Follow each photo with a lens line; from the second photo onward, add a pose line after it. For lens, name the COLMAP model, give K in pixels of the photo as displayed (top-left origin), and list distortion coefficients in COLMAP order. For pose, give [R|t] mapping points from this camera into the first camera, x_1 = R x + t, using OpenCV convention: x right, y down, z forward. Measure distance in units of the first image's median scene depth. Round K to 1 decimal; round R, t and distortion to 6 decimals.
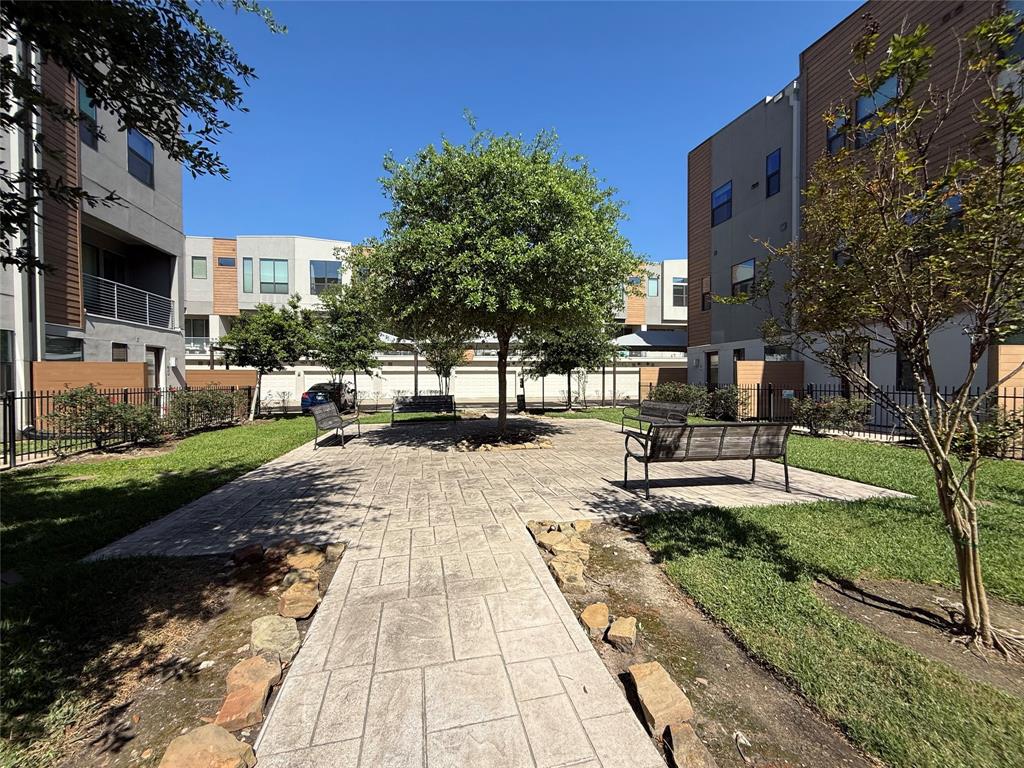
lens RADIAL K [[410.8, 0, 508.3], [0, 410.8, 383.5], [0, 0, 1]] dist [0.003525, -0.000804]
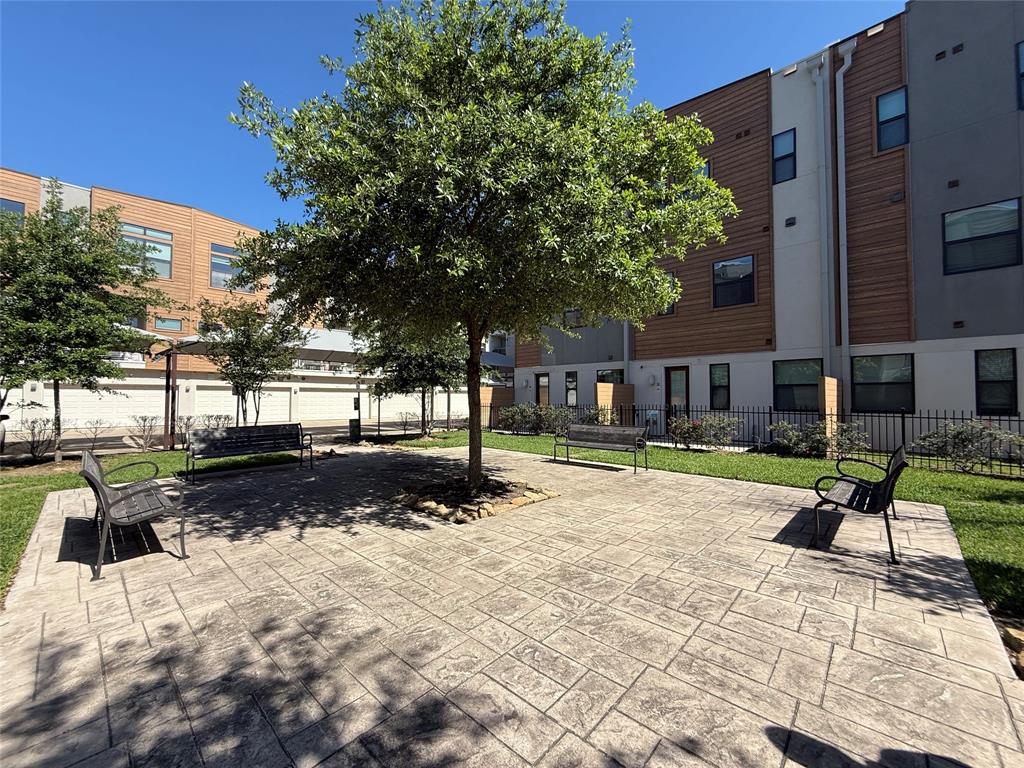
lens RADIAL K [[410.8, 0, 514.4], [0, 410.8, 386.7], [0, 0, 1]] dist [0.003525, -0.000804]
pose [[0.810429, 0.021478, 0.585442, -0.651390], [0.000063, 0.999325, -0.036749, -0.018328], [-0.585836, 0.029819, 0.809881, 0.742104]]
